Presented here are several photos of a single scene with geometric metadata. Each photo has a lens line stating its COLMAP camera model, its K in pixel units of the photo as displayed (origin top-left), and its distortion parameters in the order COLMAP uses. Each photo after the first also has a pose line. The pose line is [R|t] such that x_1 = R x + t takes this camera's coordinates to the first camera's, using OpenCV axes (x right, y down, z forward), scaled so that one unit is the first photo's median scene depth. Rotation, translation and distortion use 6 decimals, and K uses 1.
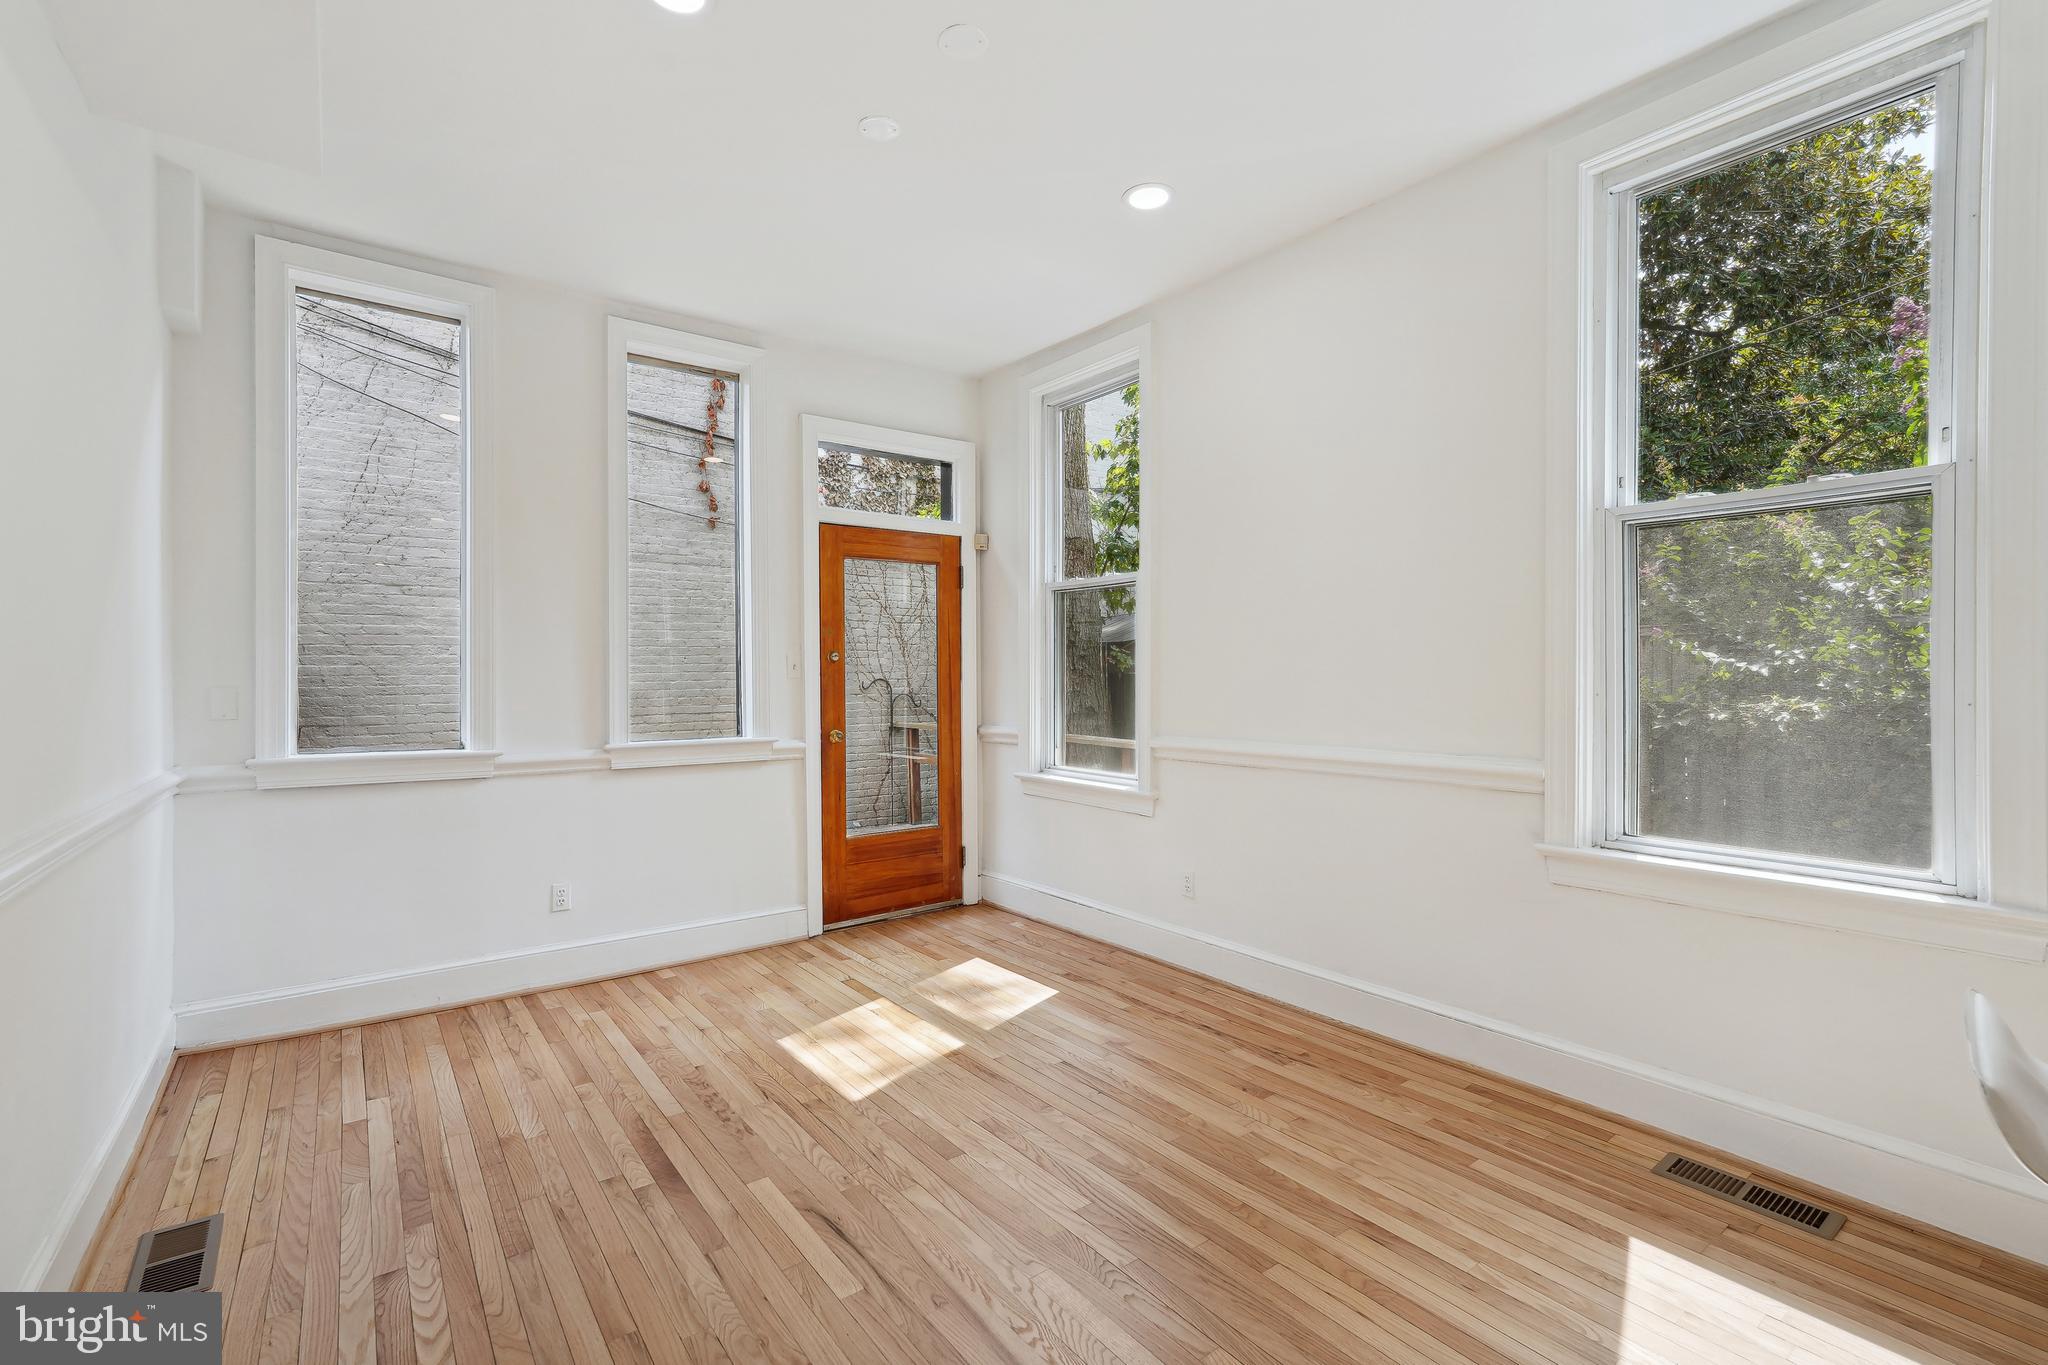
lens RADIAL K [[909.7, 0, 1030.1], [0, 909.7, 670.8], [0, 0, 1]] dist [-0.000603, 0.008517]
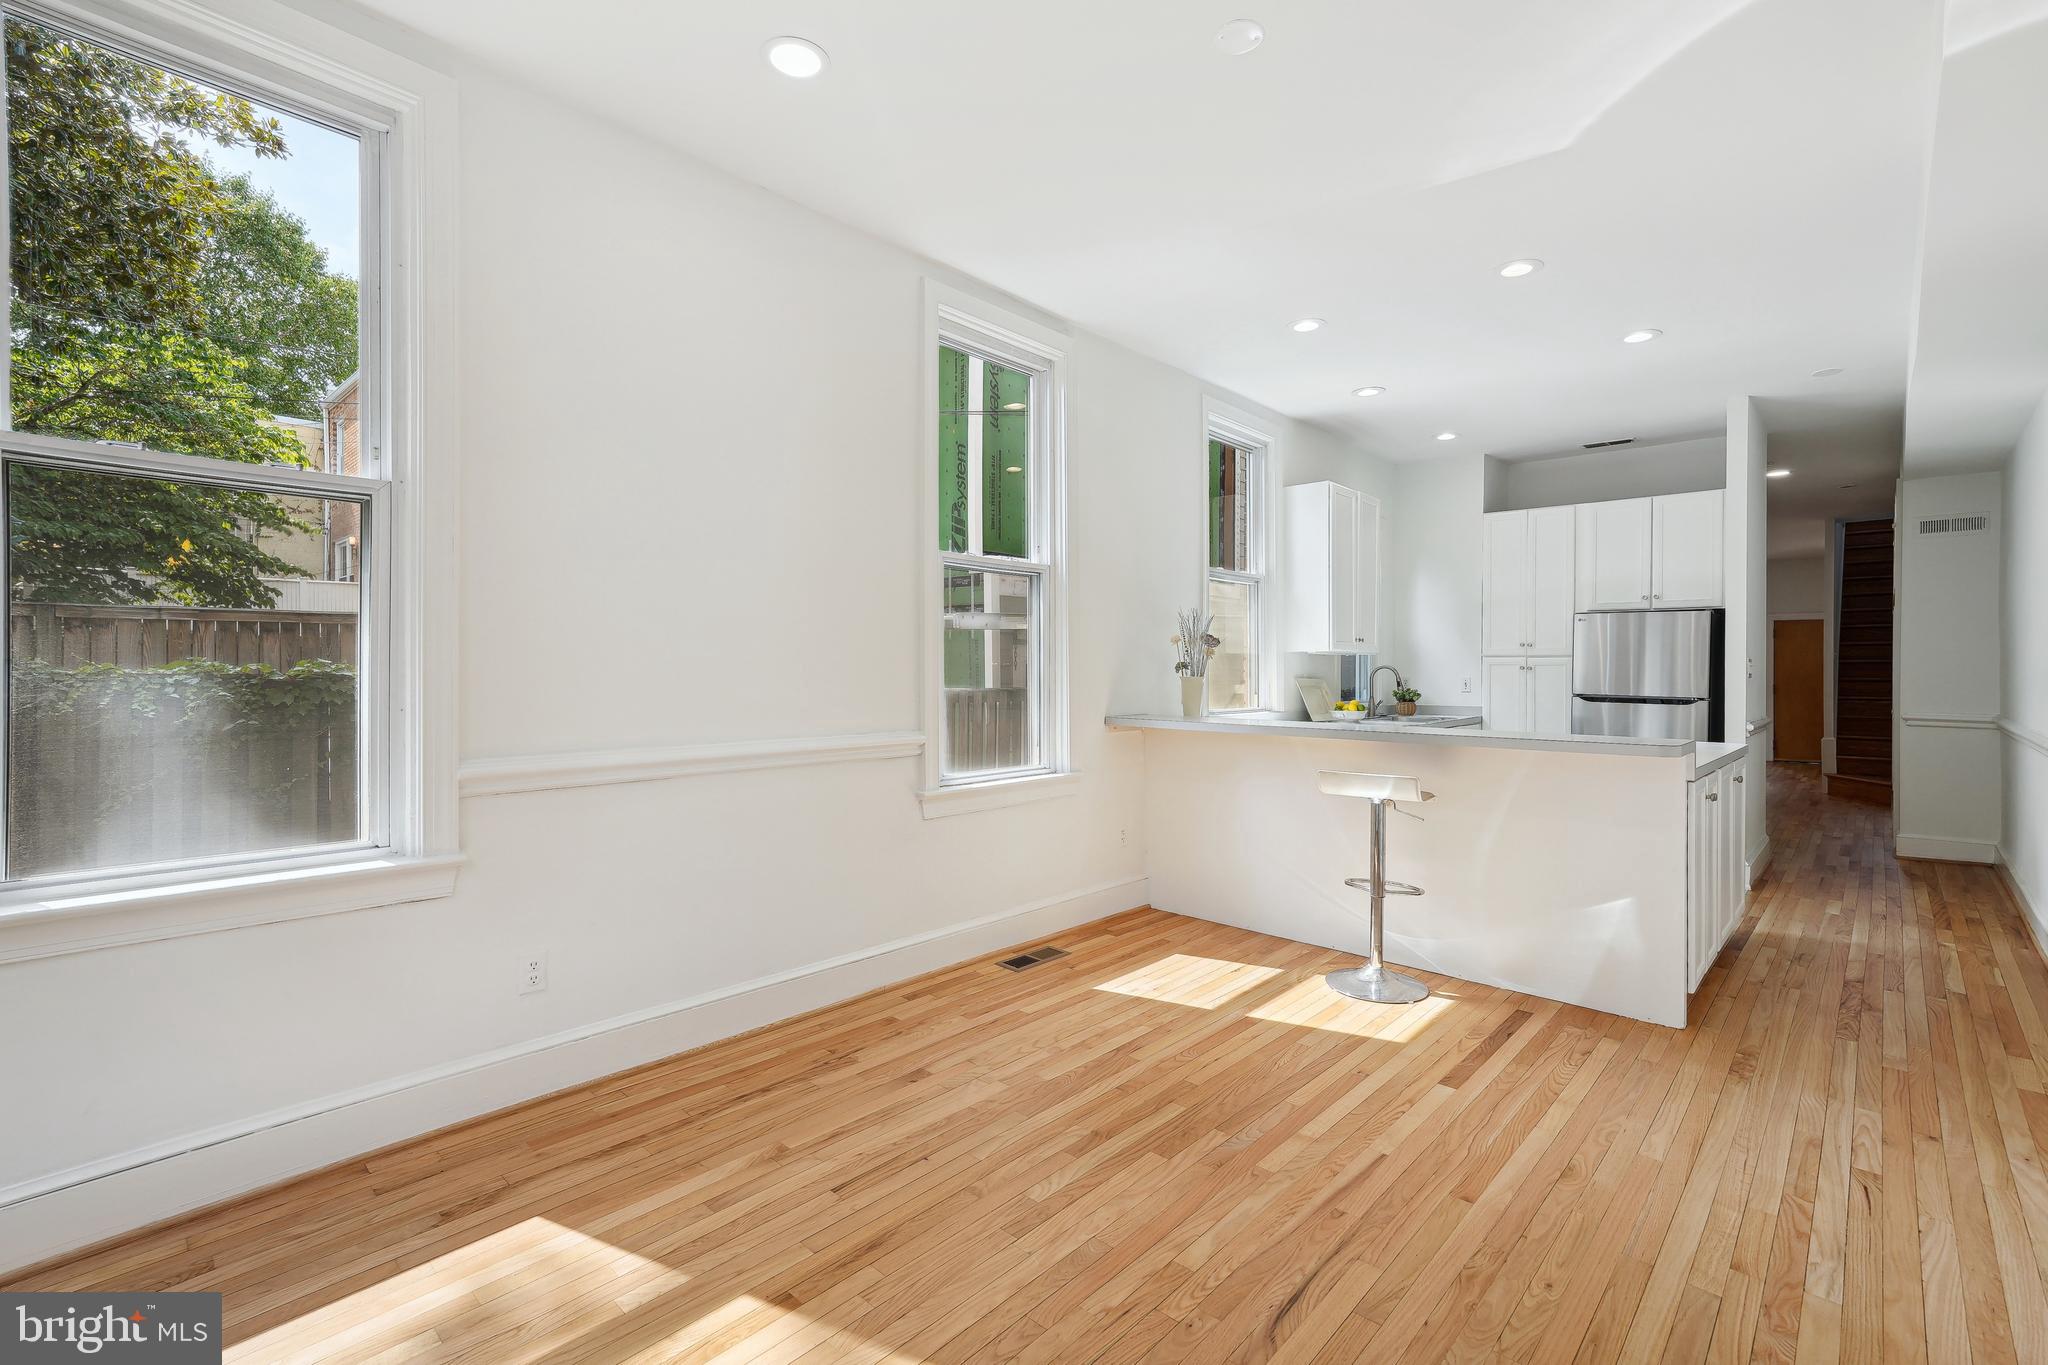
lens RADIAL K [[909.7, 0, 1030.1], [0, 909.7, 670.8], [0, 0, 1]] dist [-0.000603, 0.008517]
pose [[-0.165807, 0.001823, 0.986157, -0.838087], [-0.007541, 0.999967, -0.003116, 0.014504], [-0.986129, -0.007954, -0.165788, 1.136883]]
